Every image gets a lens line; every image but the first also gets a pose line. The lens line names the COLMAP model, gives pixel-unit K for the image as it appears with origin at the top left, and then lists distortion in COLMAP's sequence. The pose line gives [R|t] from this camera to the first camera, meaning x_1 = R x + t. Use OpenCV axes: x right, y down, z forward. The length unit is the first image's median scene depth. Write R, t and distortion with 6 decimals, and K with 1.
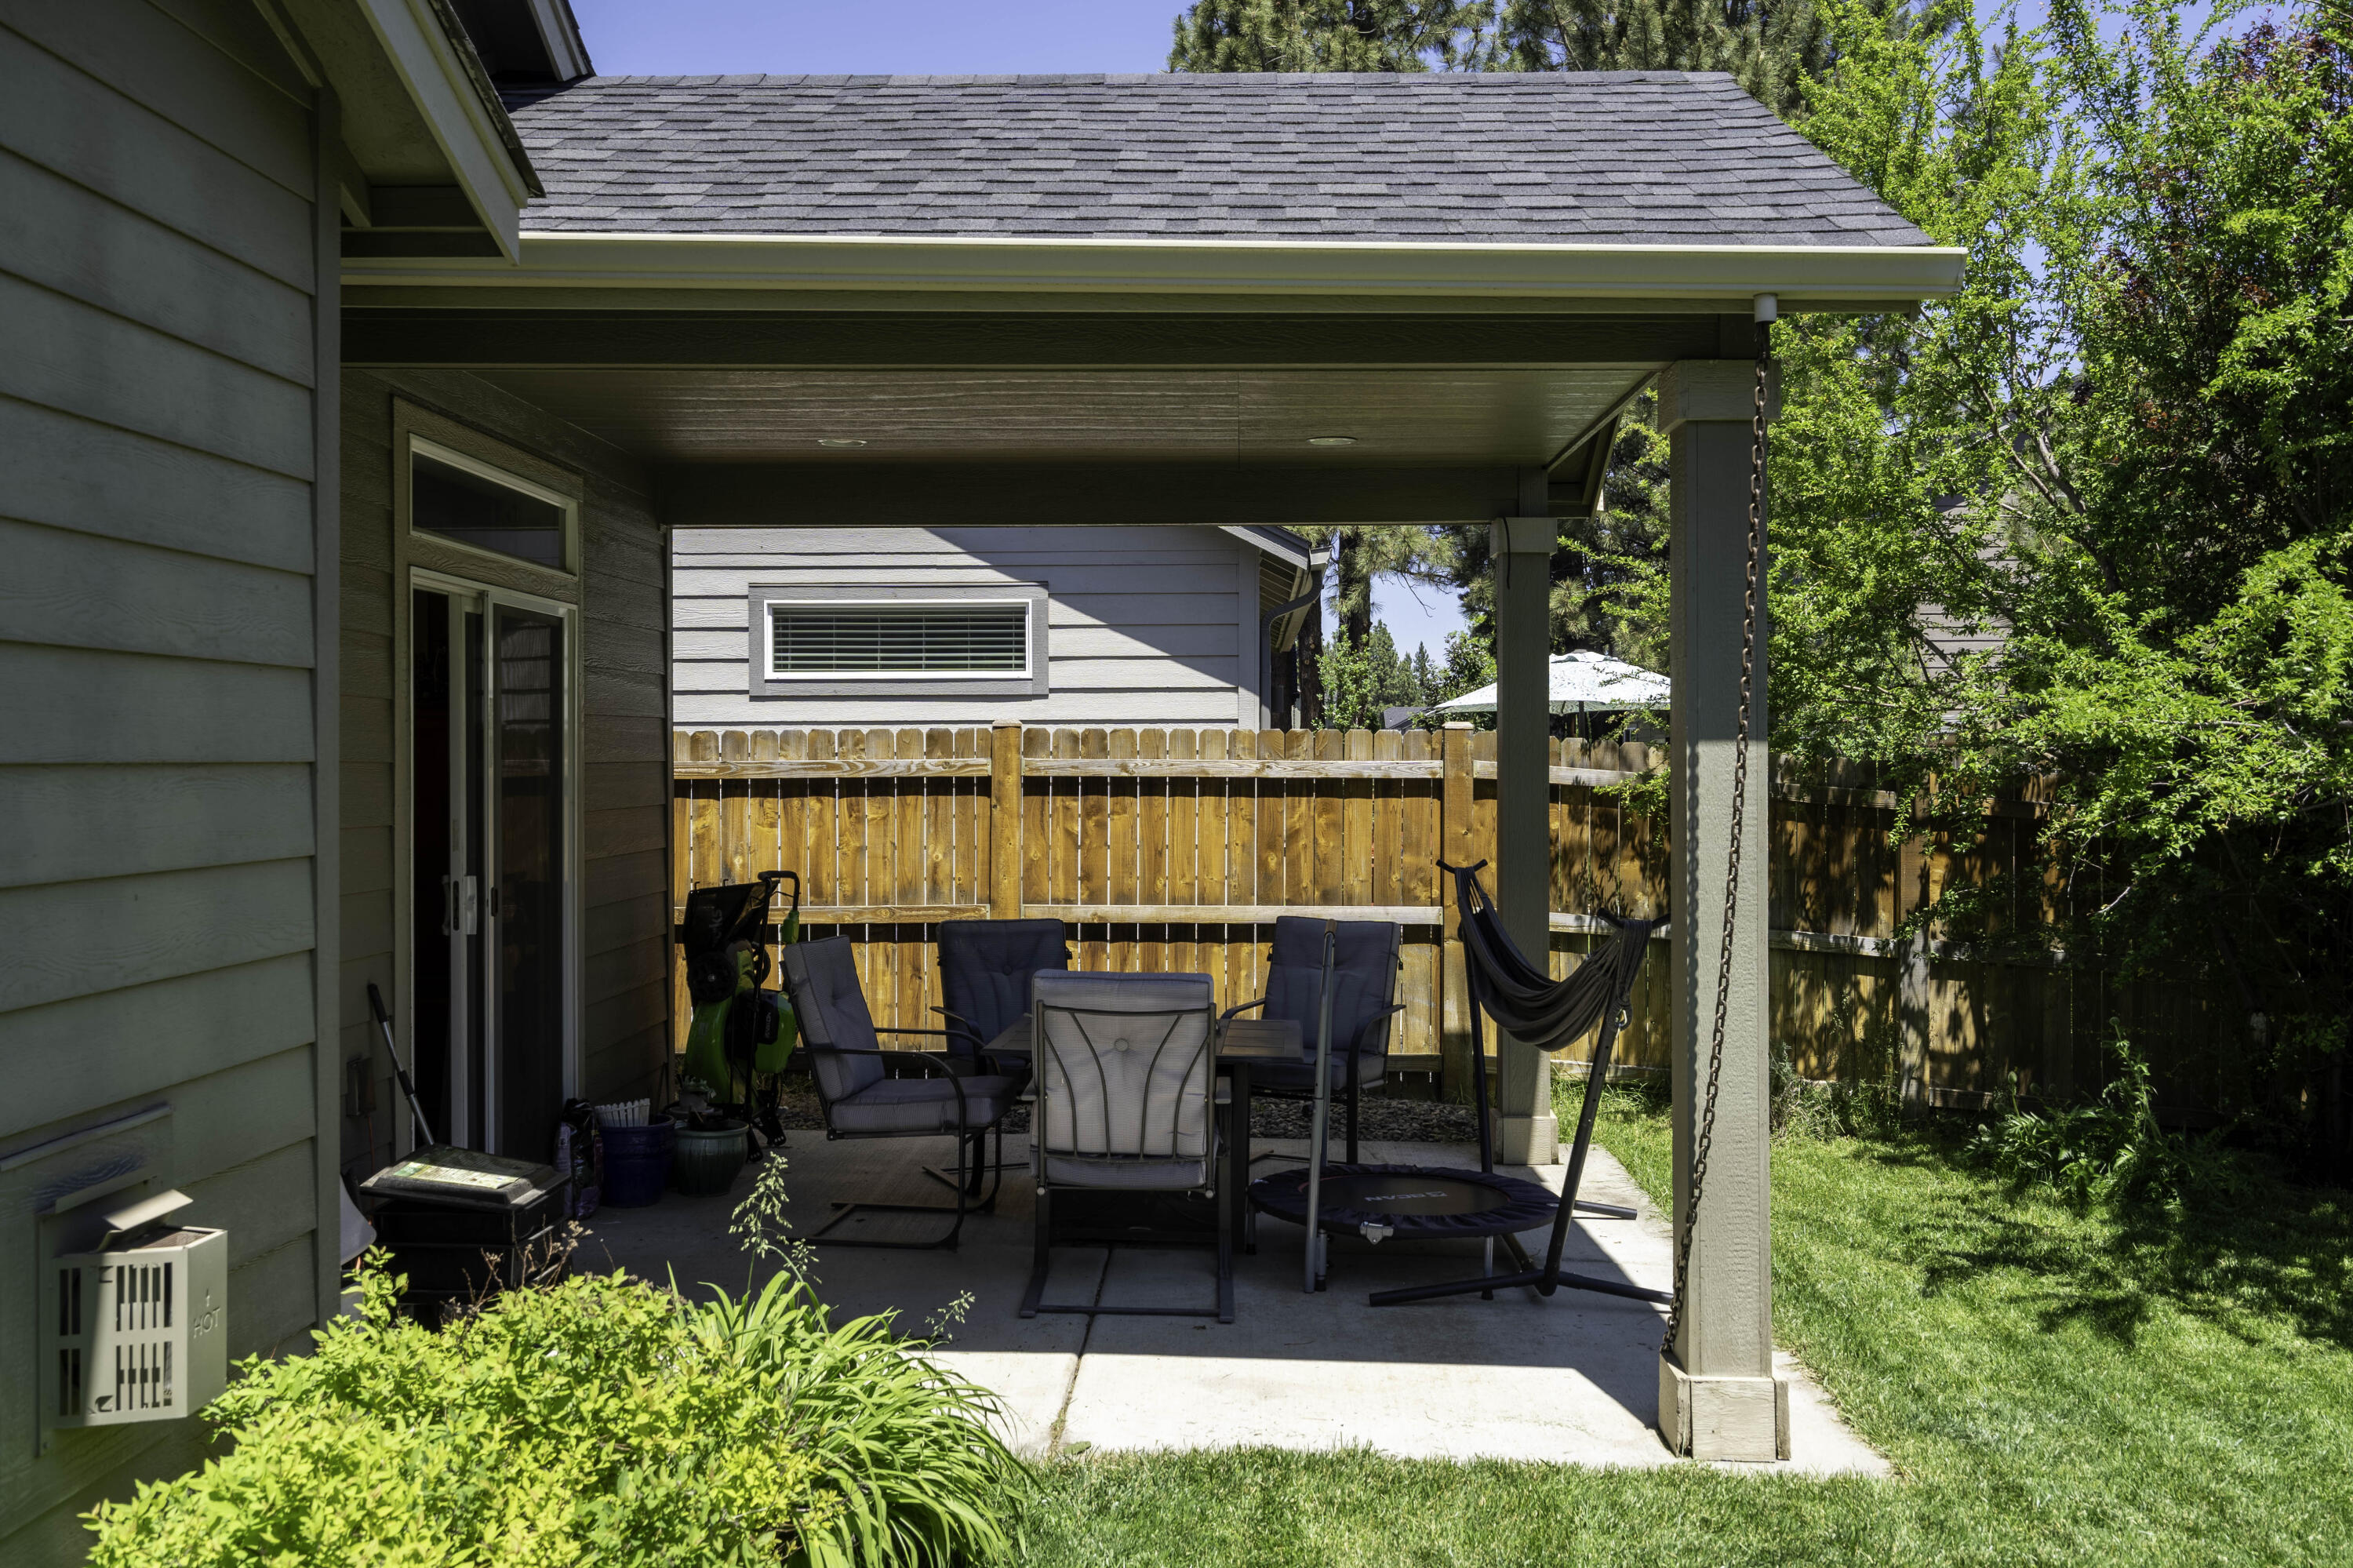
lens RADIAL K [[2071.3, 0, 1221.0], [0, 2071.3, 751.2], [0, 0, 1]] dist [0.002781, -0.006360]
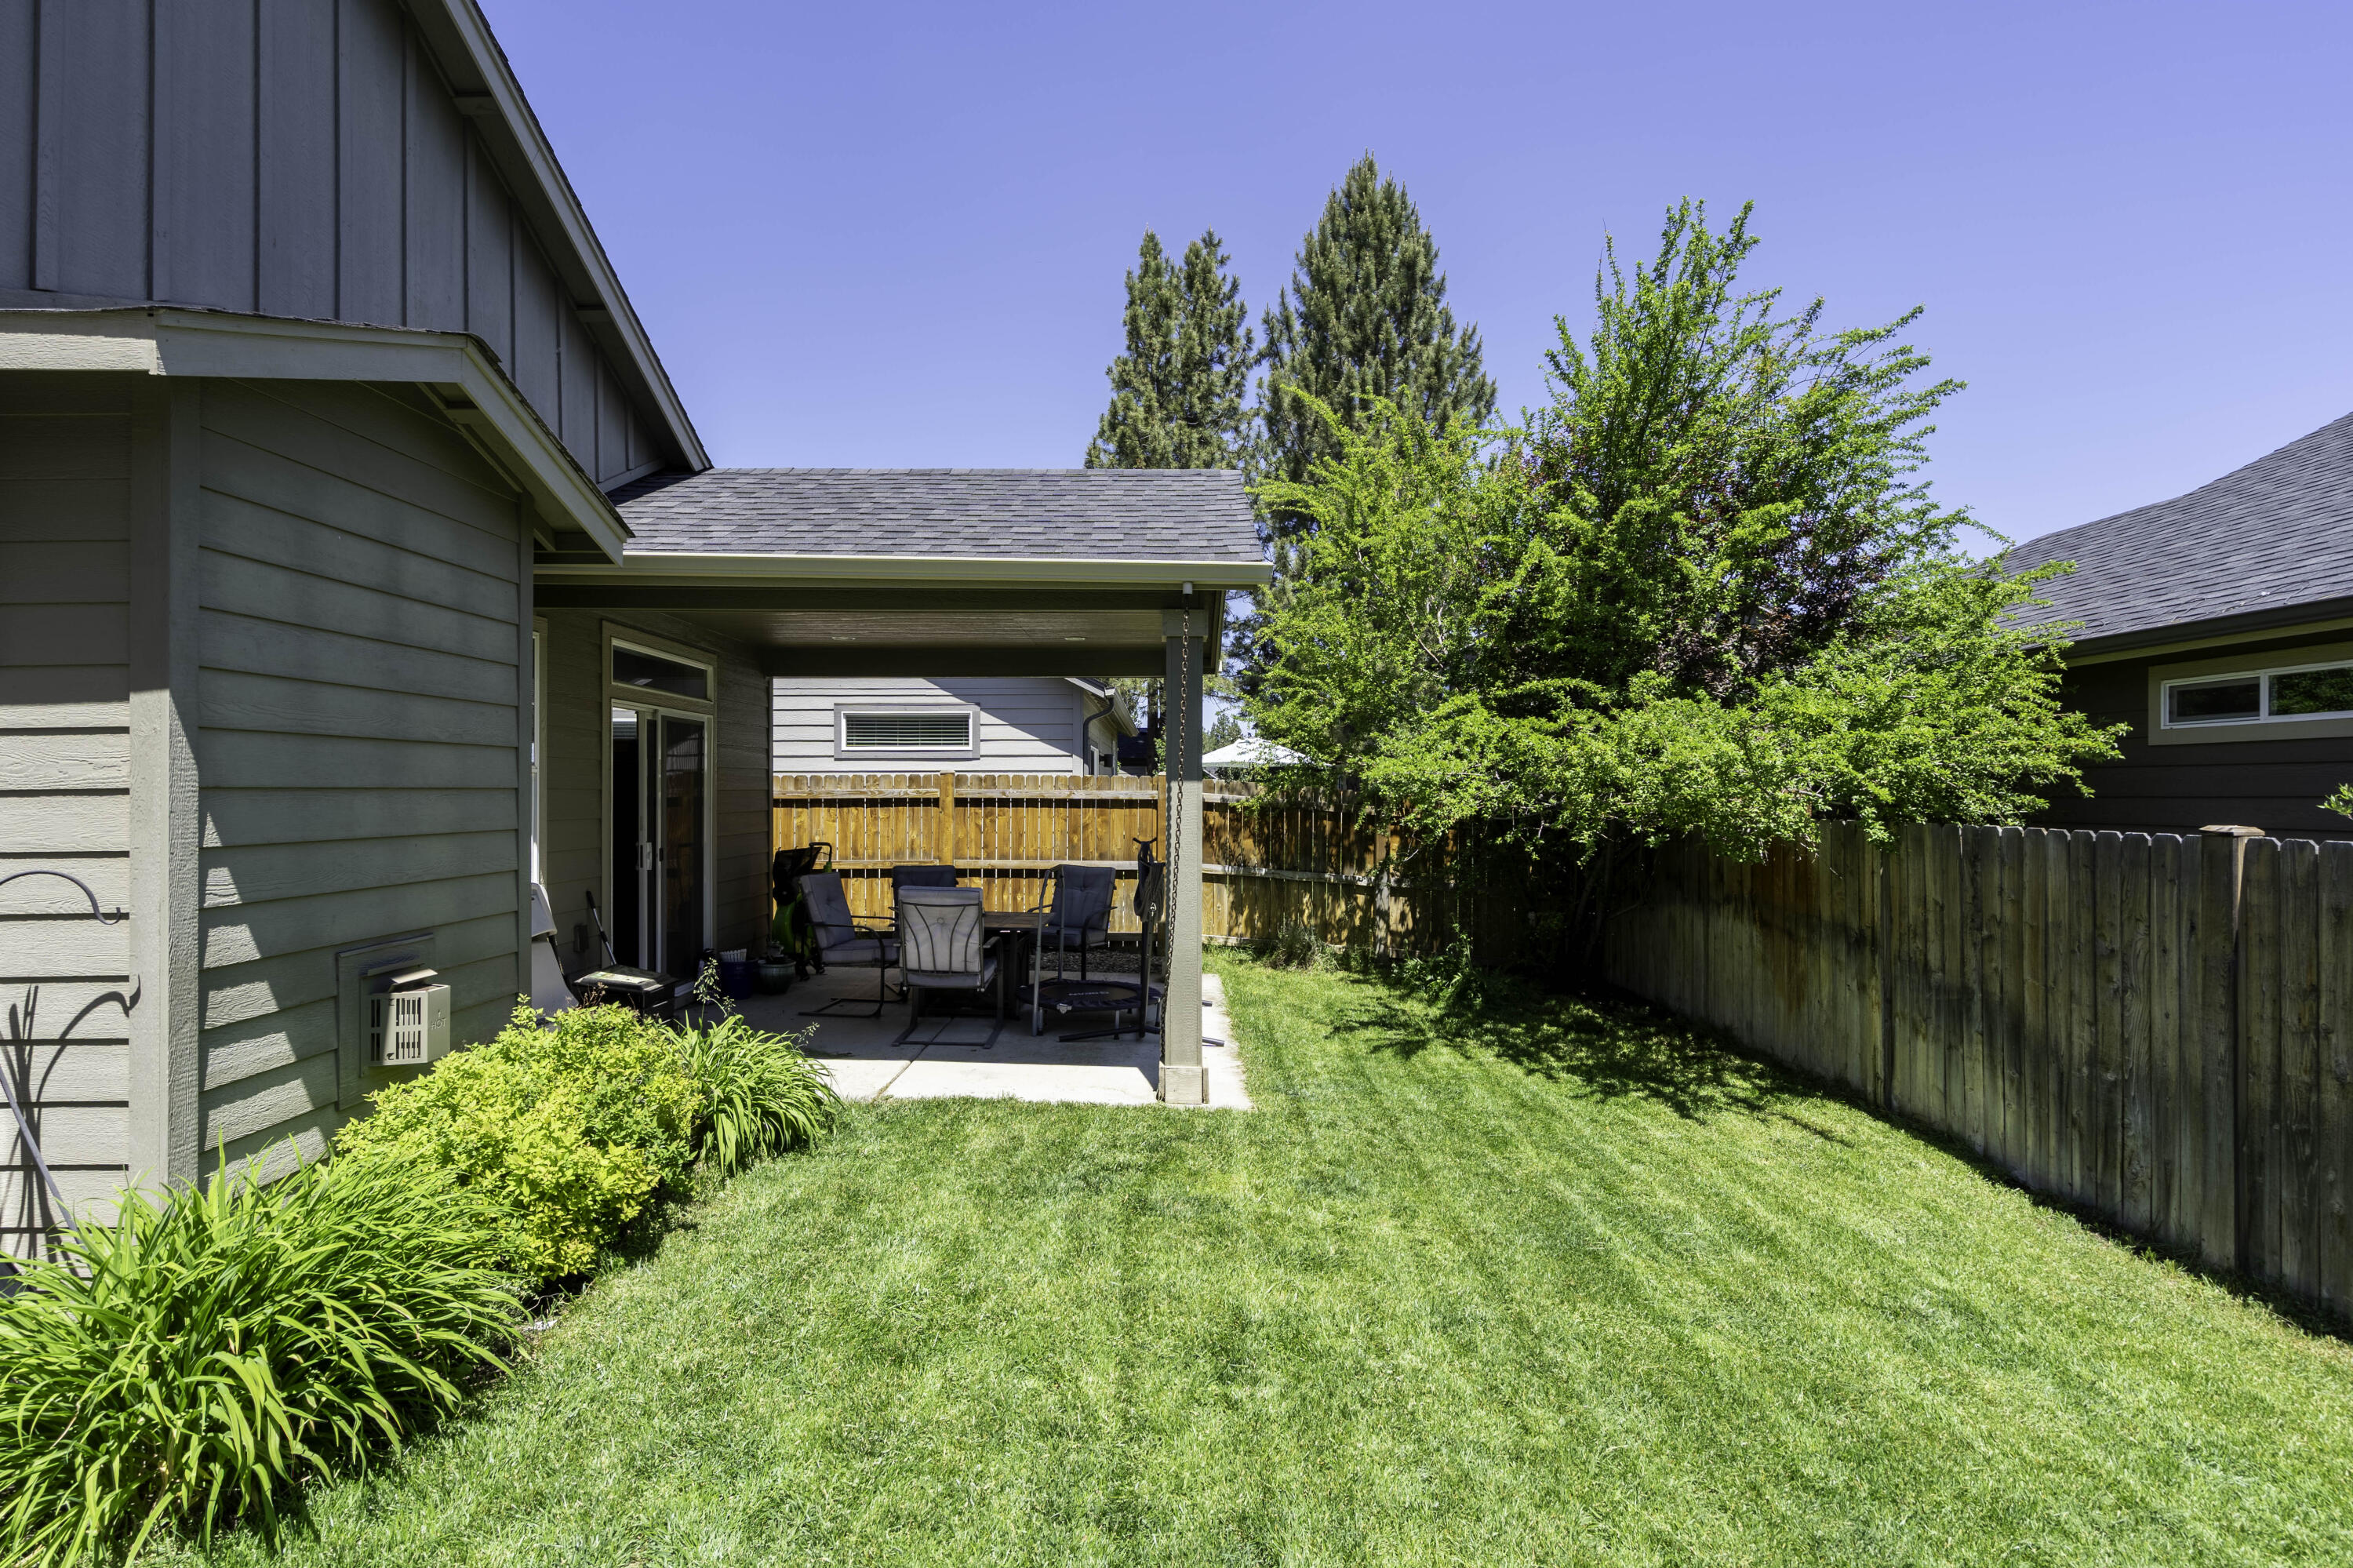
lens RADIAL K [[1076.9, 0, 1176.5], [0, 1076.9, 784.0], [0, 0, 1]] dist [-0.012268, 0.005586]
pose [[0.999856, 0.002991, 0.016689, 0.129426], [-0.002944, 0.999992, -0.002869, 0.001176], [-0.016697, 0.002819, 0.999857, -0.093278]]
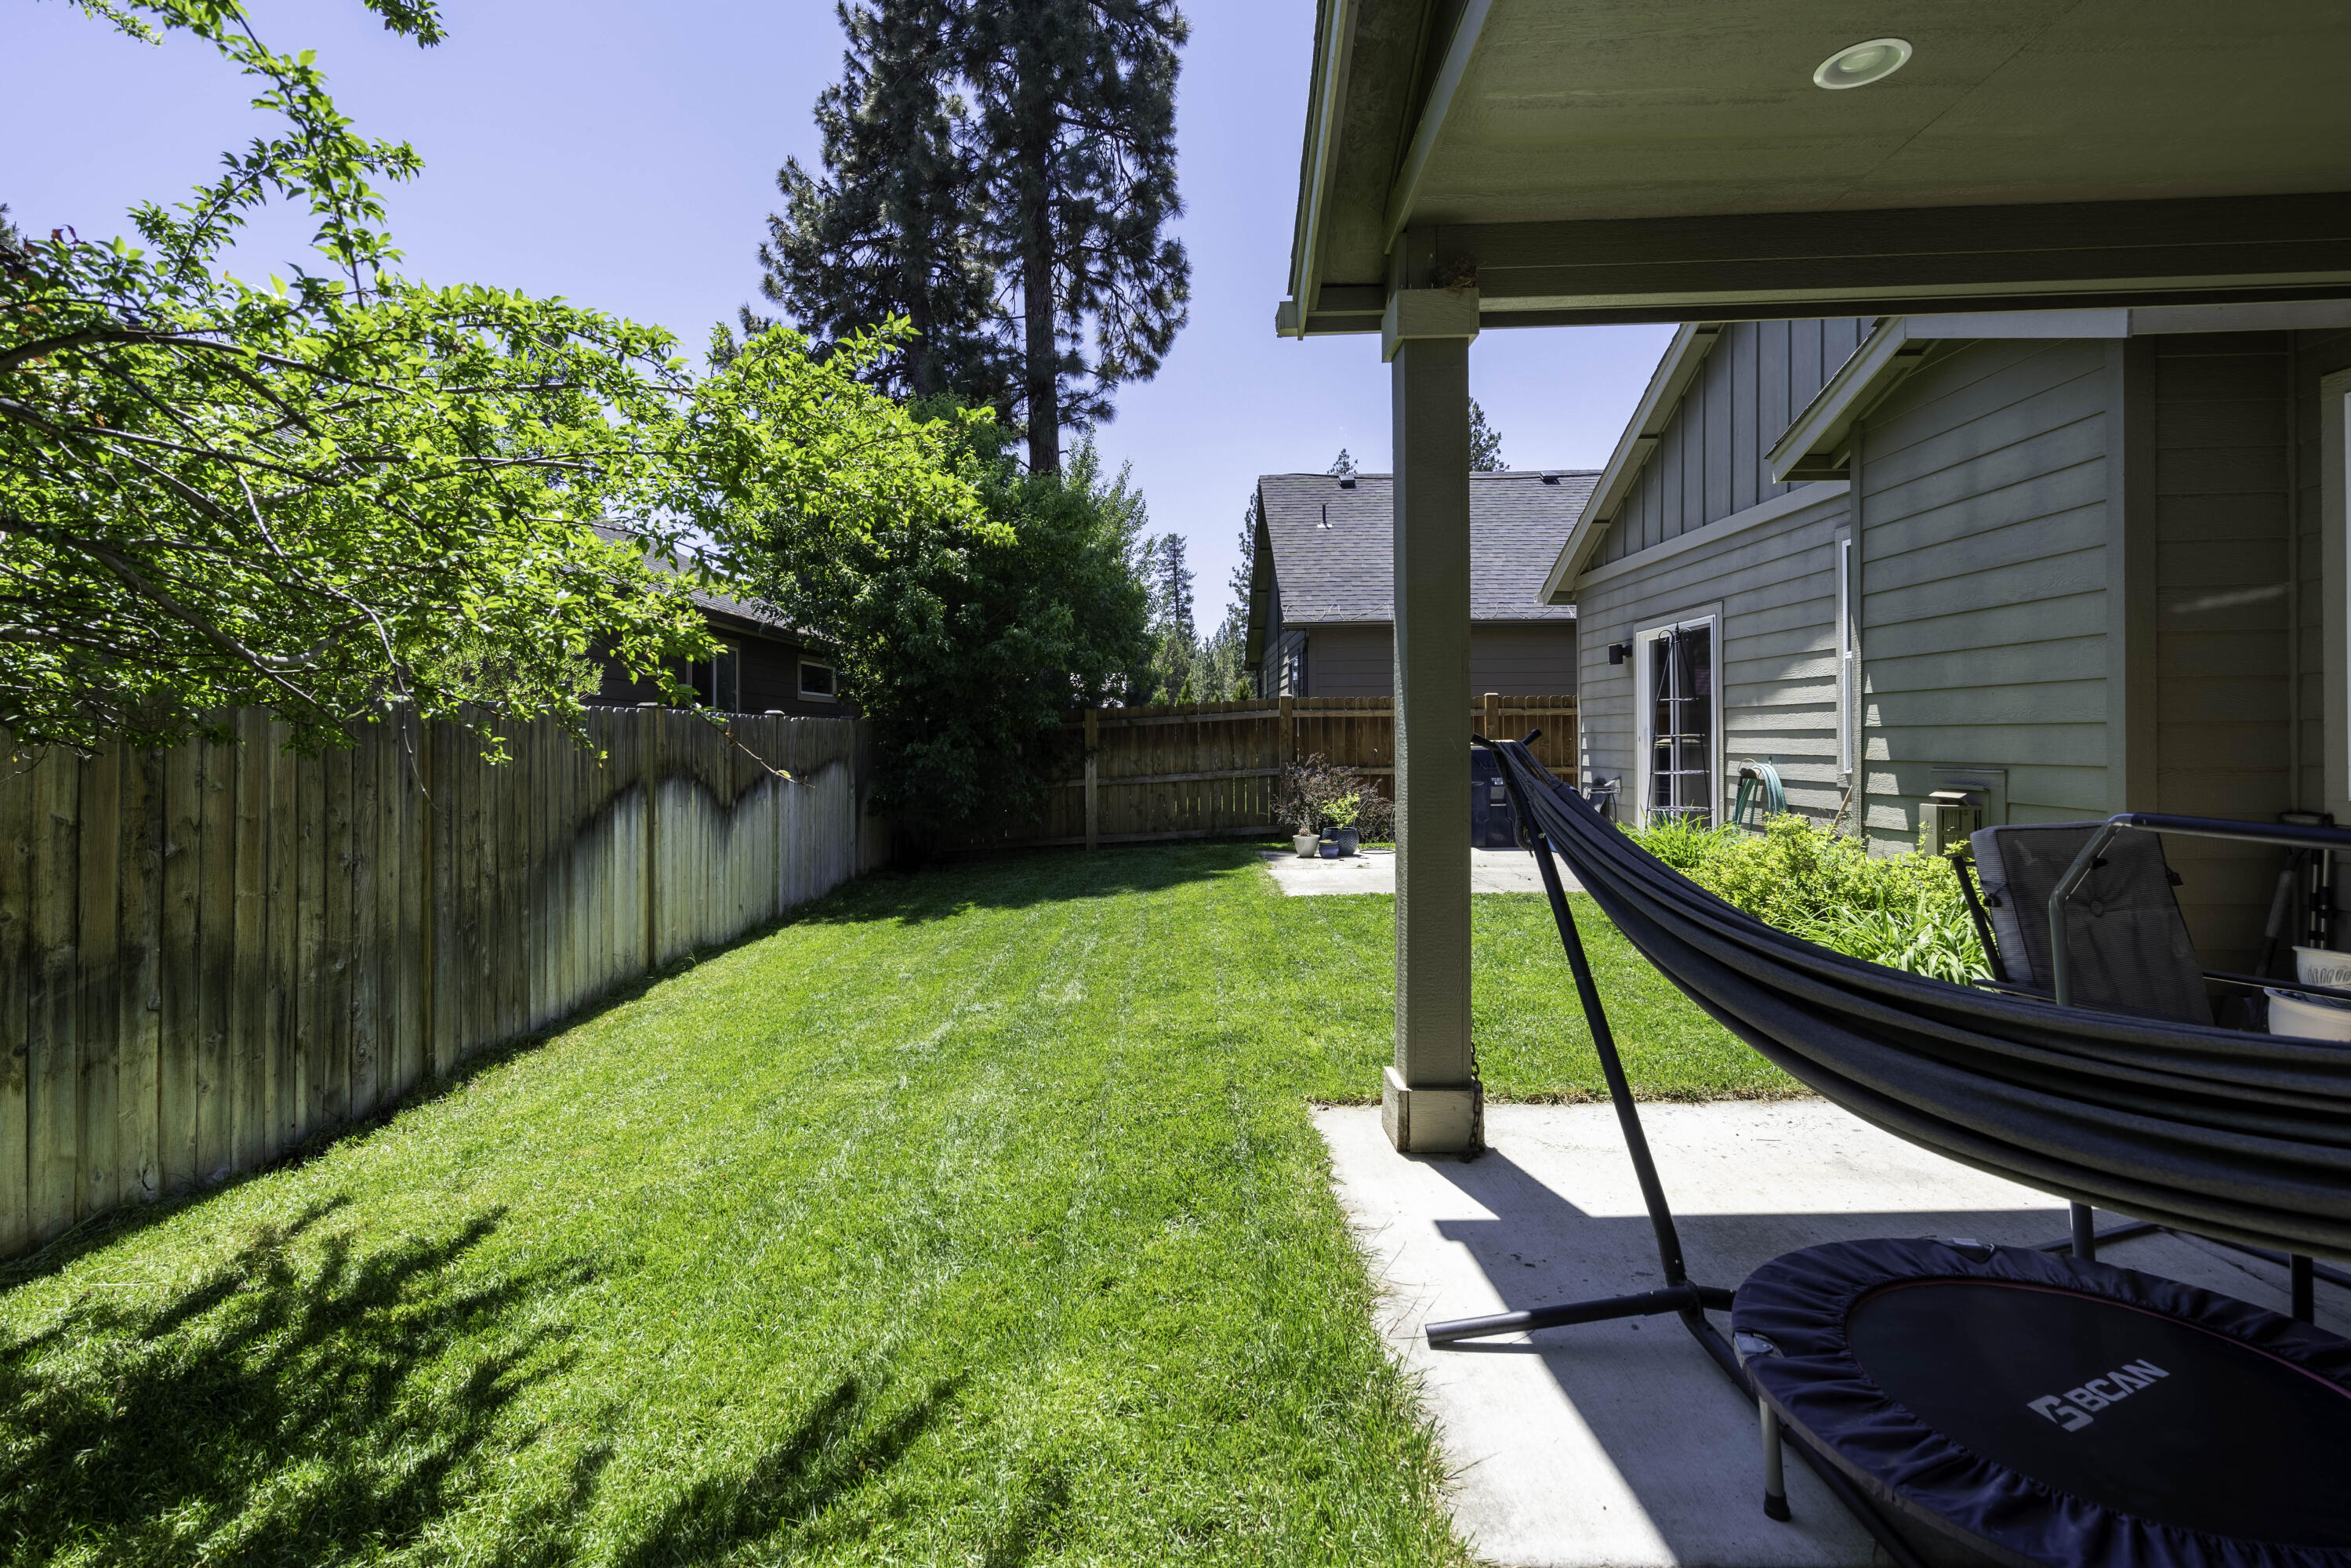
lens RADIAL K [[1089.6, 0, 1117.0], [0, 1089.6, 731.9], [0, 0, 1]] dist [0.000508, 0.000315]
pose [[-0.998845, 0.007301, 0.047483, 0.245113], [0.006932, 0.999945, -0.007928, 0.051192], [-0.047538, -0.007590, -0.998841, 1.028903]]
